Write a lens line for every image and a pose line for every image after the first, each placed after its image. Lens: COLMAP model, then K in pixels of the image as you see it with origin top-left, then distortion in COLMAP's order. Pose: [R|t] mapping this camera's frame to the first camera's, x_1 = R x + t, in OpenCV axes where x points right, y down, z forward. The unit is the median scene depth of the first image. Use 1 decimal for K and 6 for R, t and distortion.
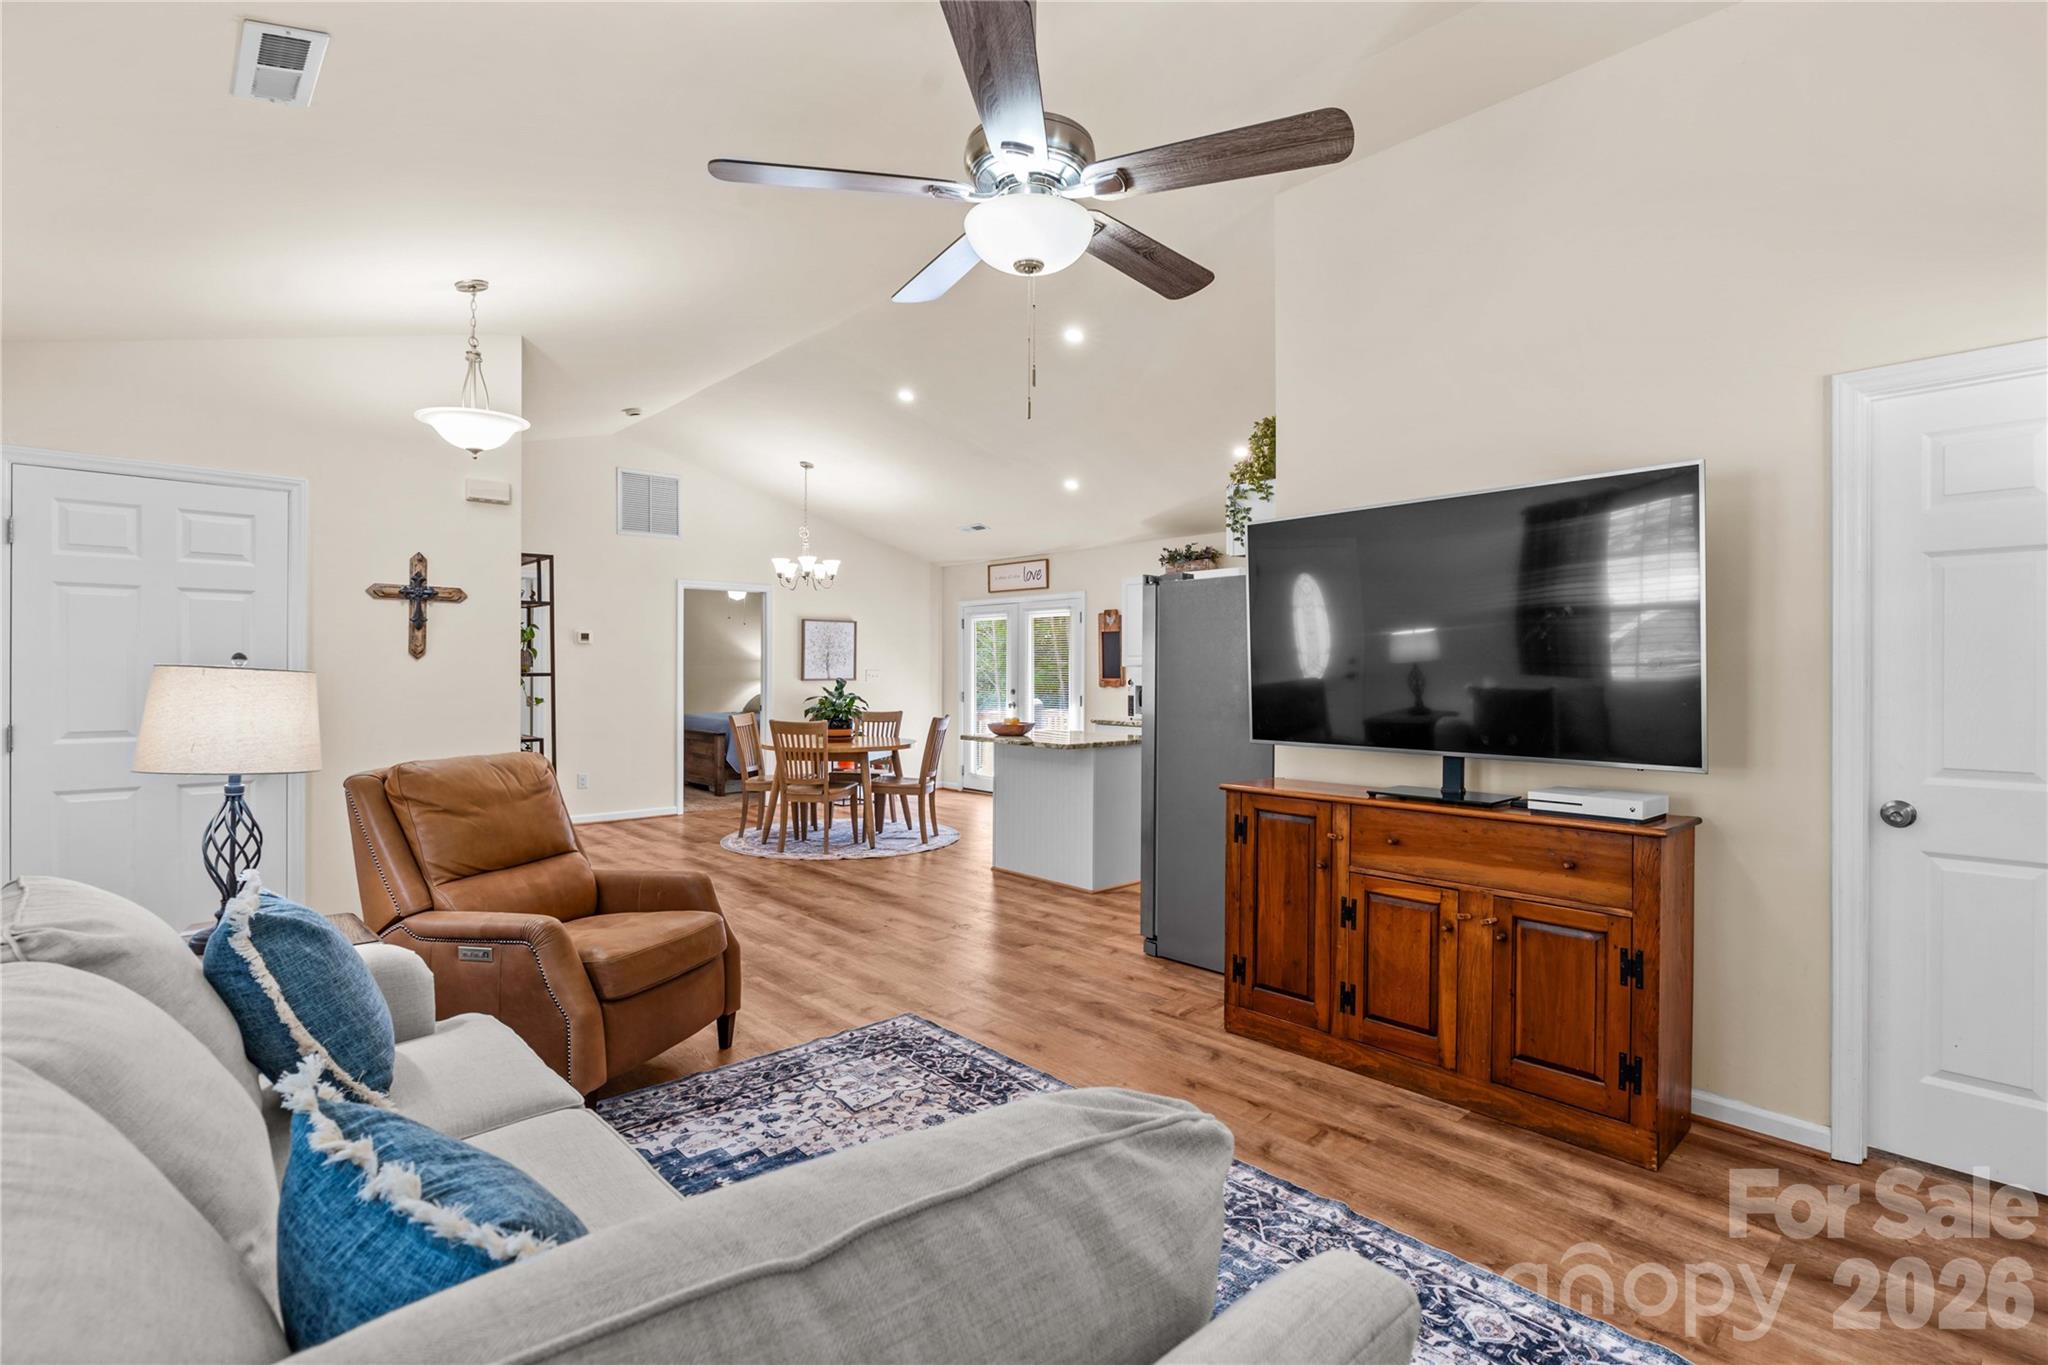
lens RADIAL K [[957.8, 0, 1010.0], [0, 957.8, 679.1], [0, 0, 1]] dist [-0.003035, -0.000134]
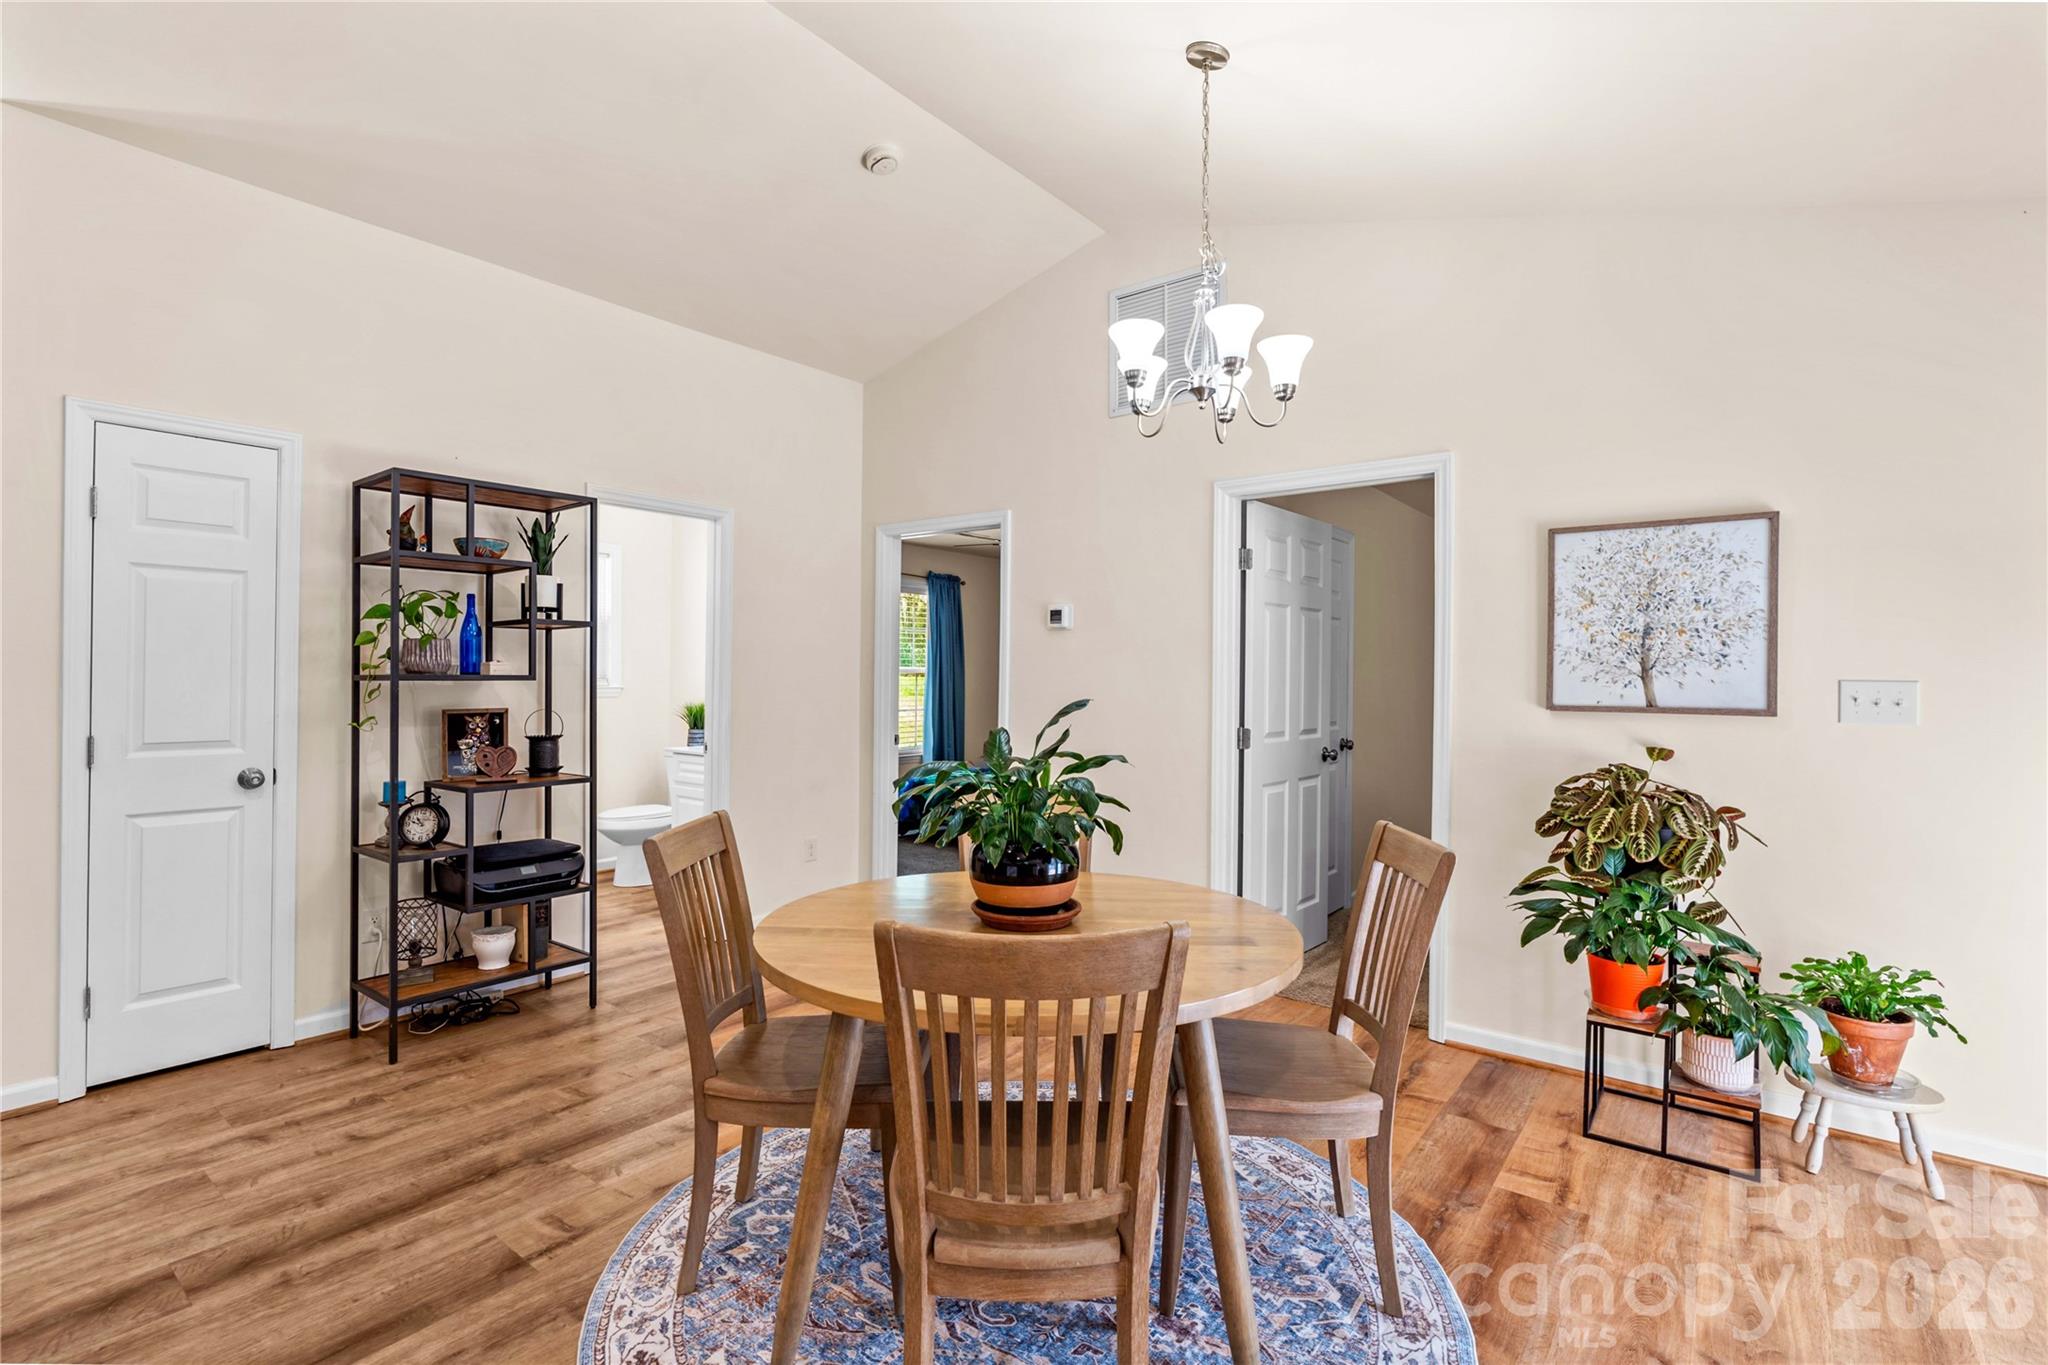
lens RADIAL K [[951.2, 0, 1016.3], [0, 951.2, 663.3], [0, 0, 1]] dist [-0.009501, 0.001187]
pose [[0.172486, -0.013541, -0.984919, 0.183042], [-0.017148, 0.999713, -0.016748, -0.012632], [0.984863, 0.019778, 0.172204, 1.633979]]
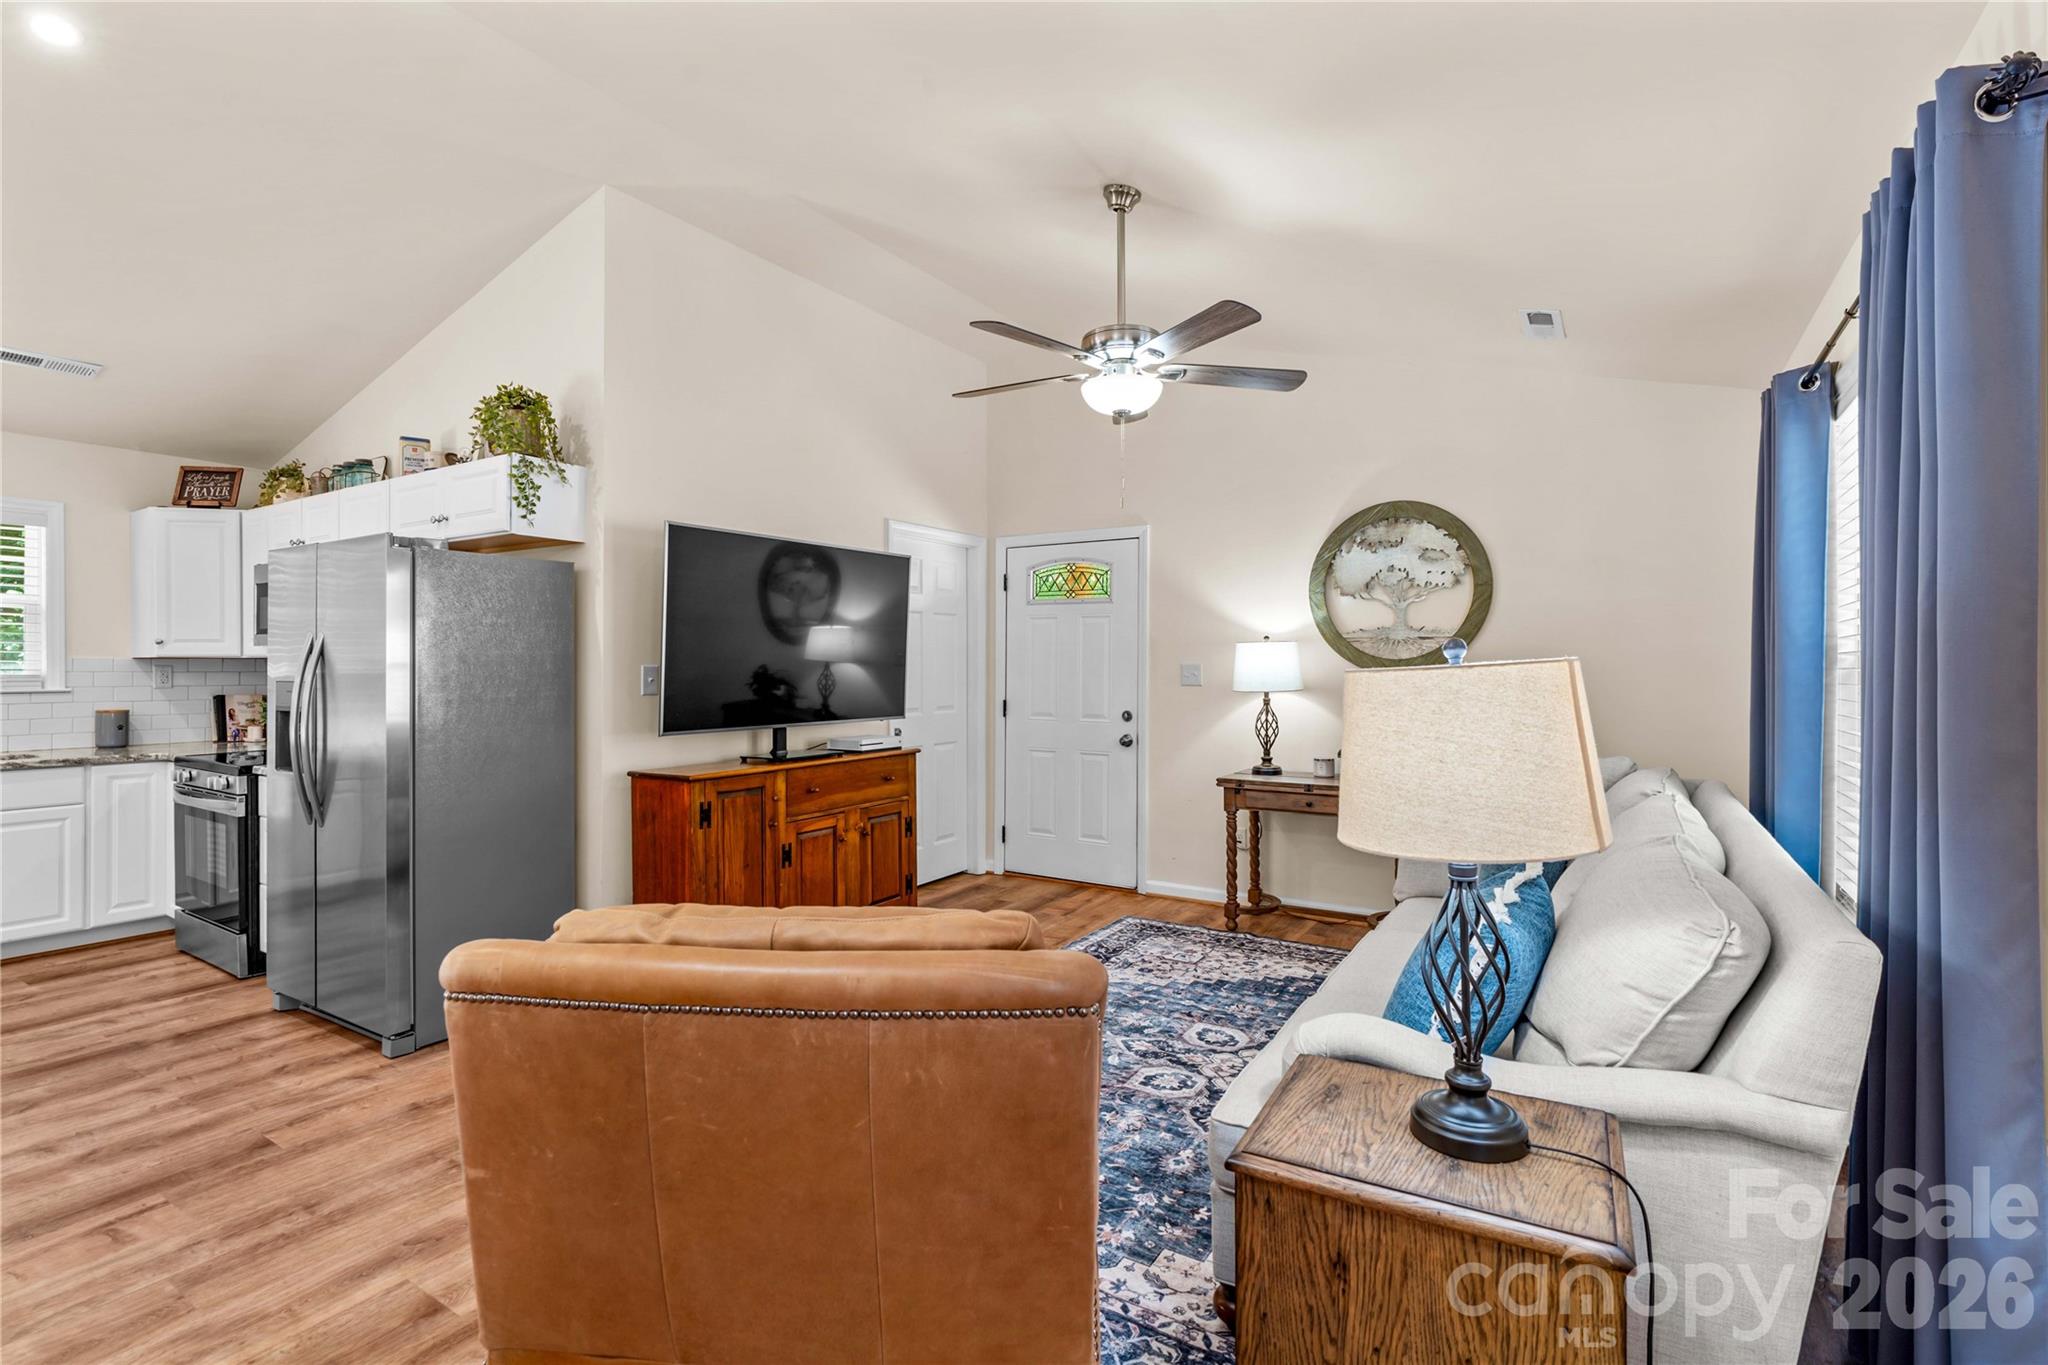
lens RADIAL K [[951.2, 0, 1016.3], [0, 951.2, 663.3], [0, 0, 1]] dist [-0.009501, 0.001187]
pose [[-0.270205, 0.000780, 0.962803, -0.688996], [0.007936, 0.999968, 0.001417, -0.008516], [-0.962770, 0.008023, -0.270202, 0.754042]]
